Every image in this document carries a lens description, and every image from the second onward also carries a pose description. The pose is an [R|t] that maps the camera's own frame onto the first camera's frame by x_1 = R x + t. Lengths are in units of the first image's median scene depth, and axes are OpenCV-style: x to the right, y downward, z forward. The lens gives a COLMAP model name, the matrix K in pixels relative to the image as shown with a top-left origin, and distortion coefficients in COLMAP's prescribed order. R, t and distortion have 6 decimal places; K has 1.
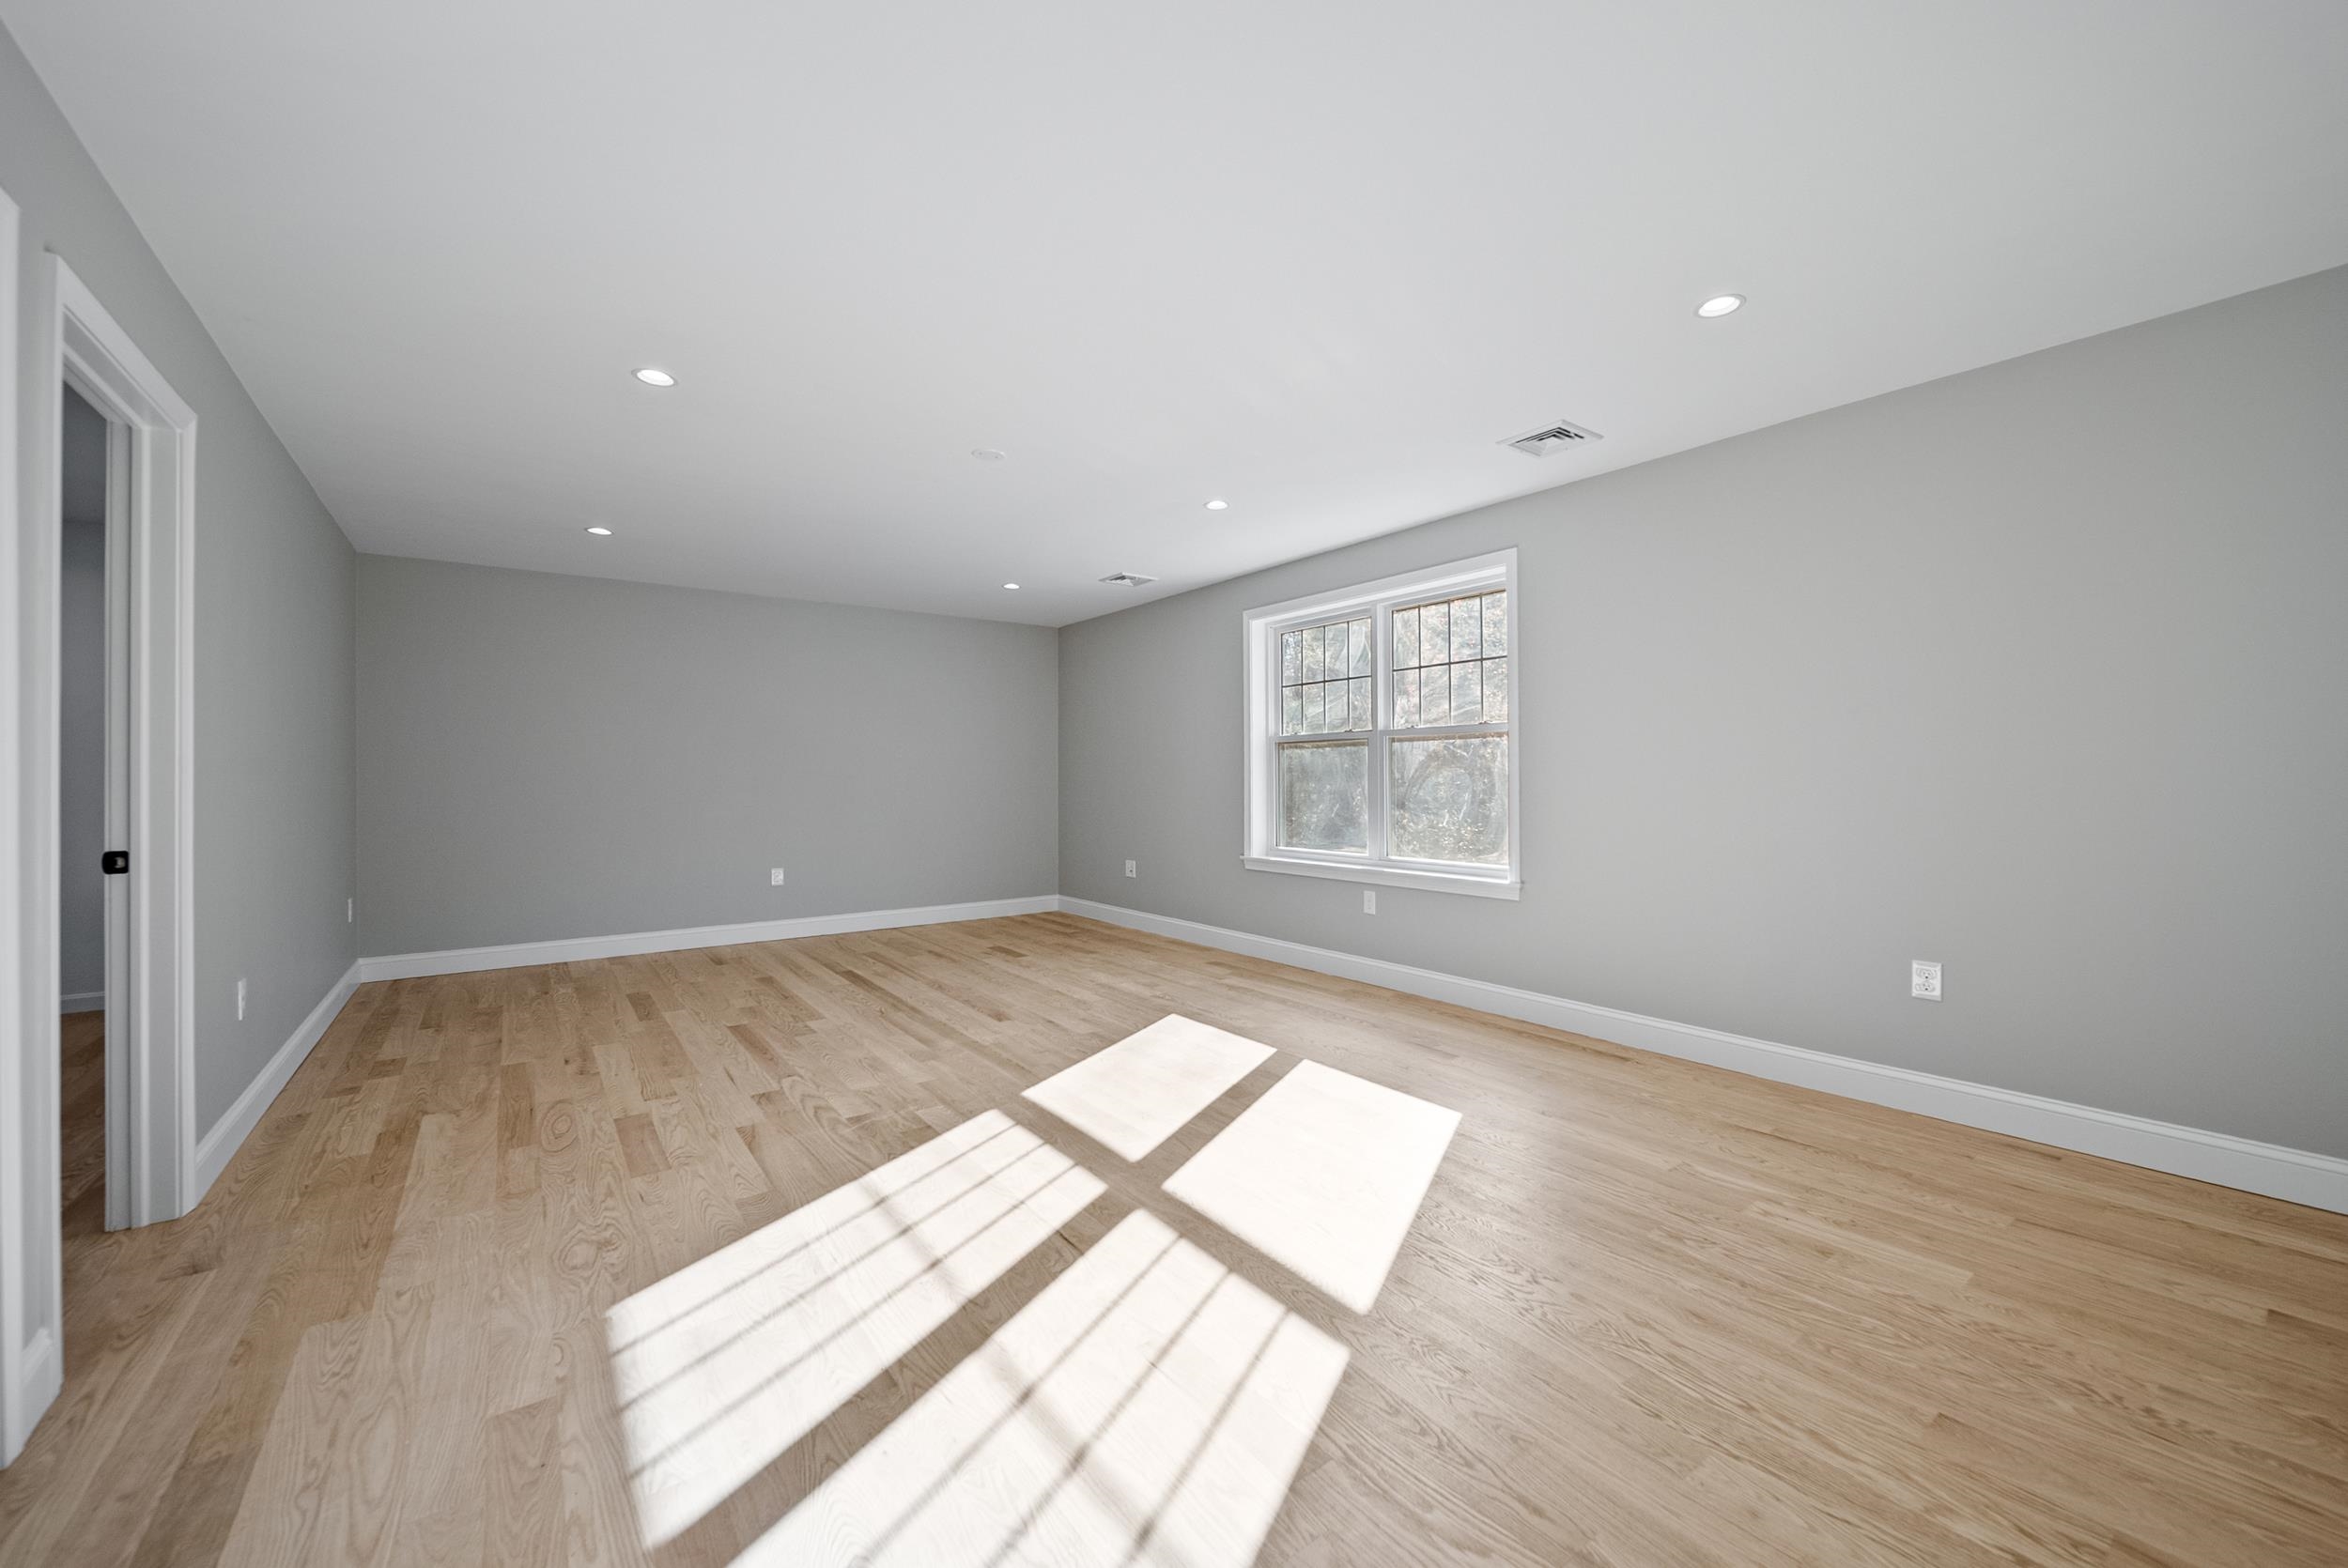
lens RADIAL K [[828.9, 0, 1163.1], [0, 828.9, 777.6], [0, 0, 1]] dist [0.000026, -0.000031]
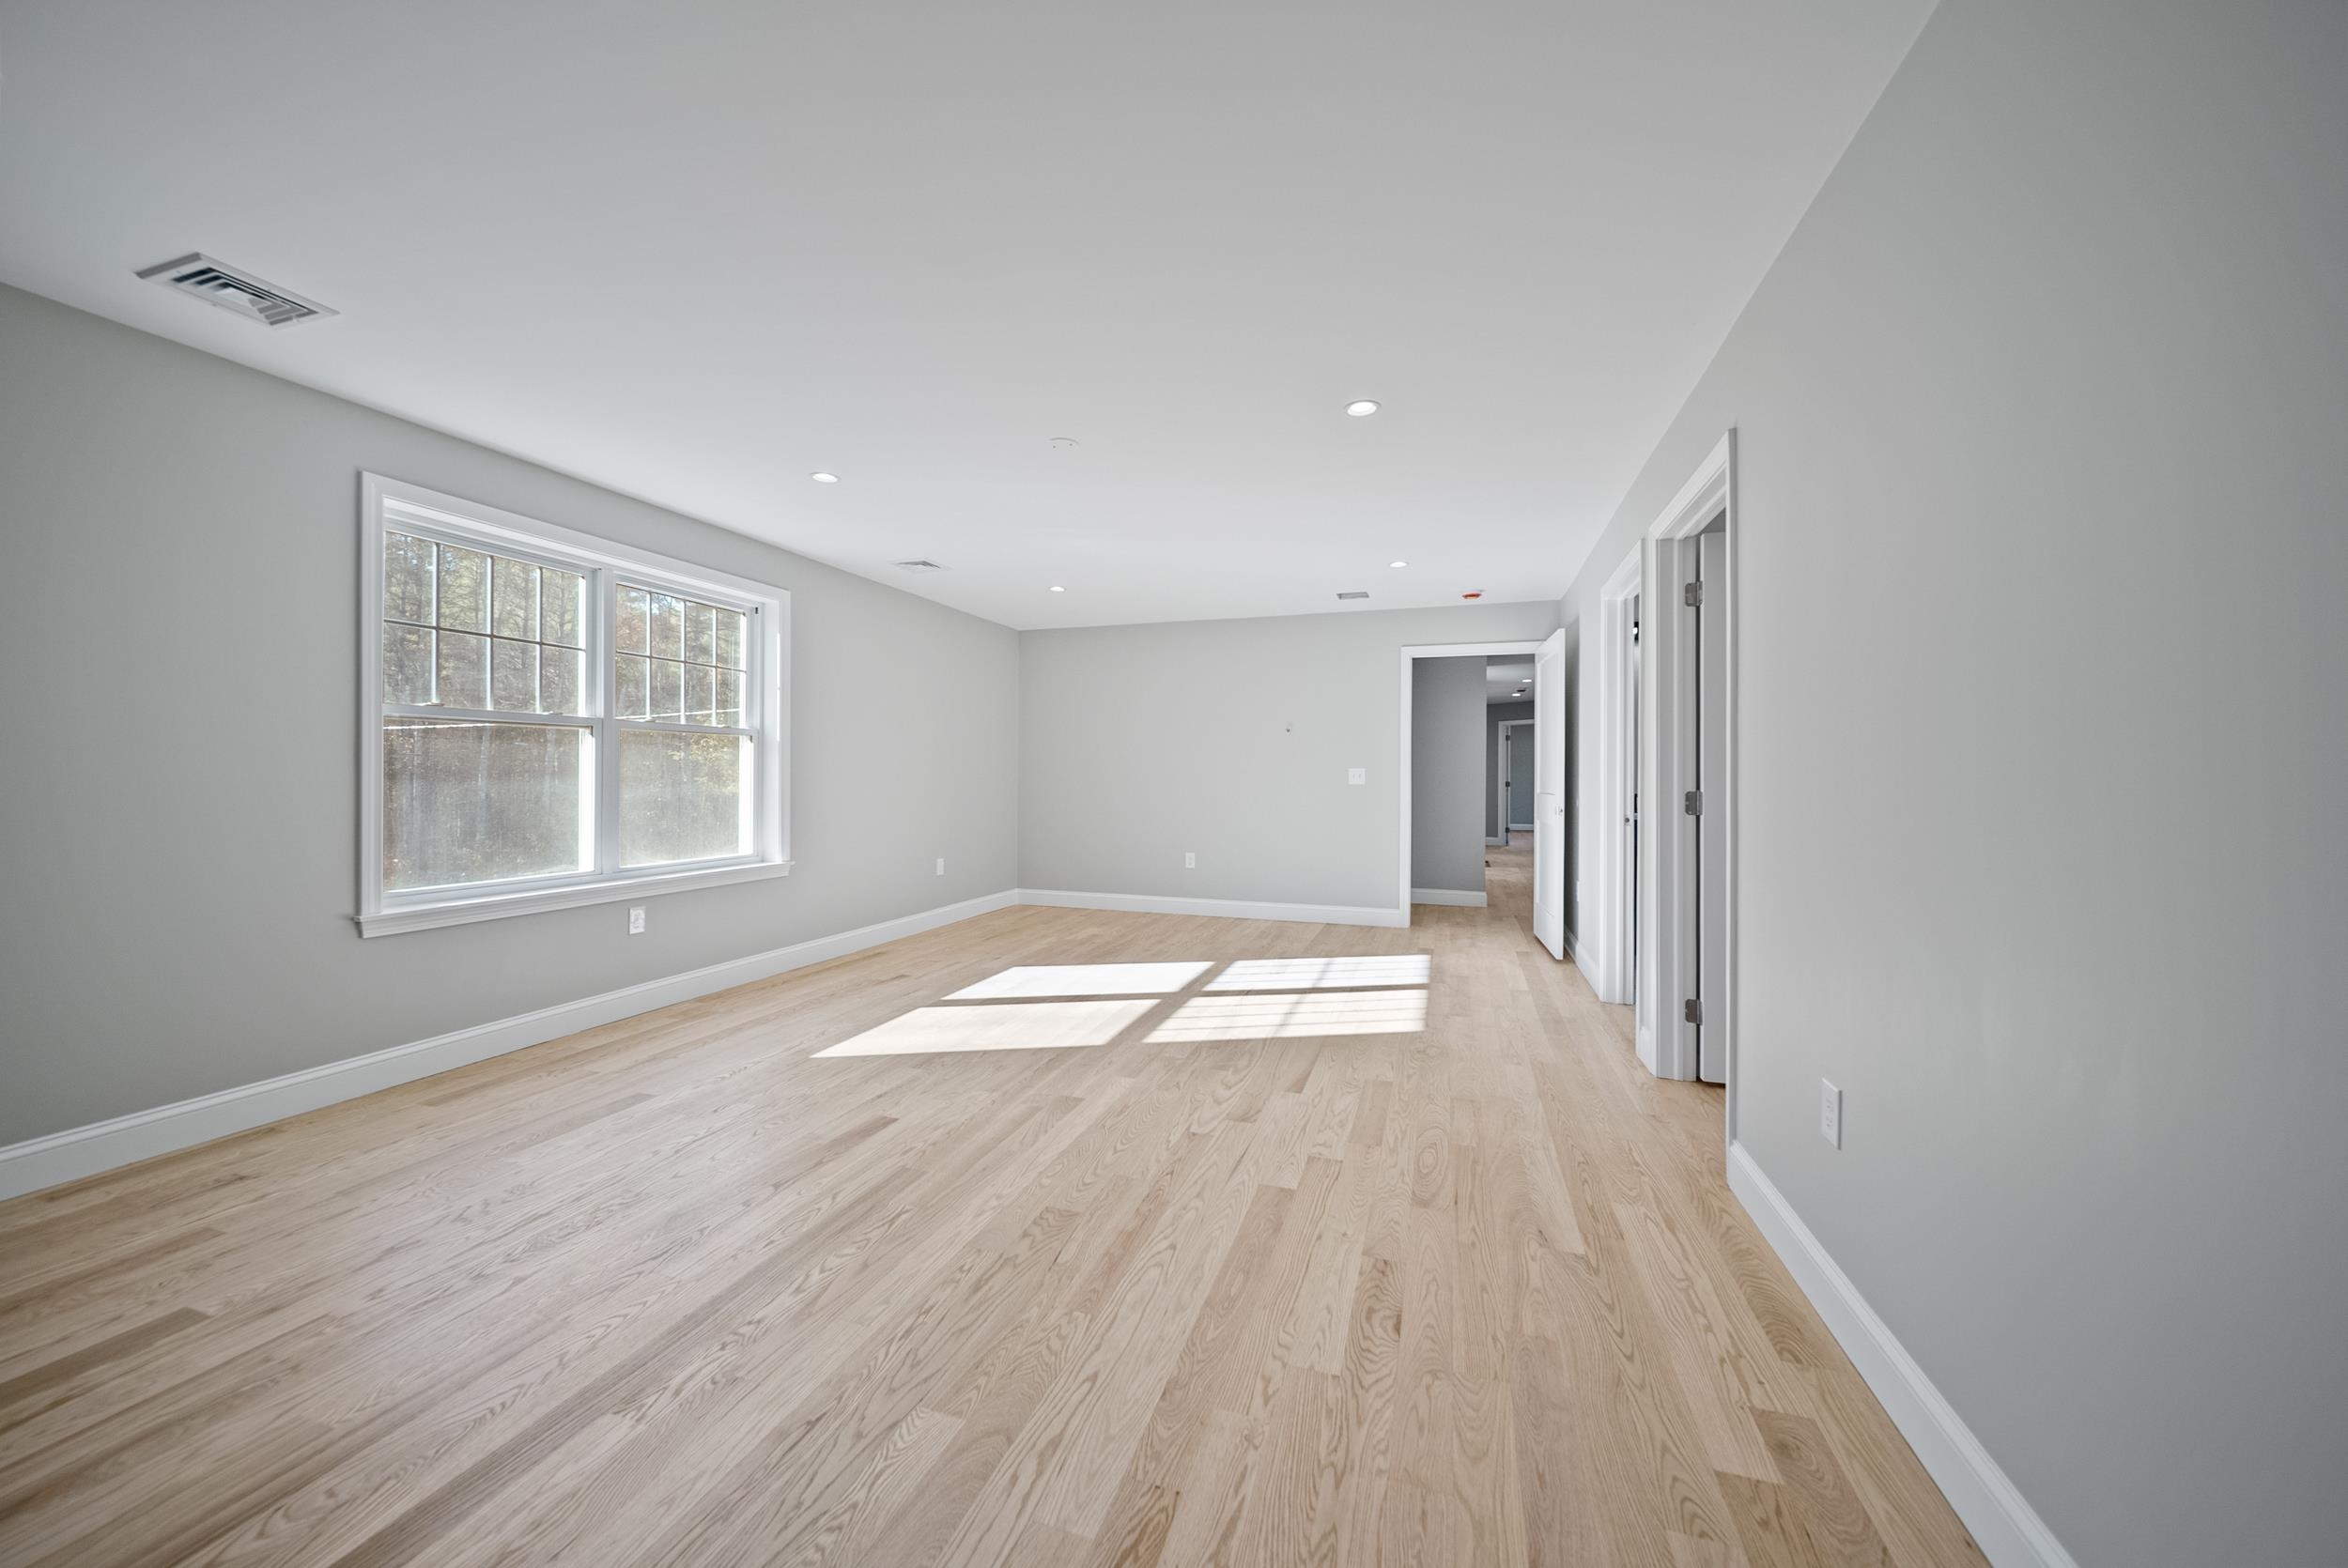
lens RADIAL K [[828.9, 0, 1168.0], [0, 828.9, 779.0], [0, 0, 1]] dist [0.000026, -0.000031]
pose [[-0.548991, 0.000426, 0.835828, -1.248895], [-0.000710, 0.999999, -0.000975, 0.006332], [-0.835828, -0.001129, -0.548990, 1.634224]]
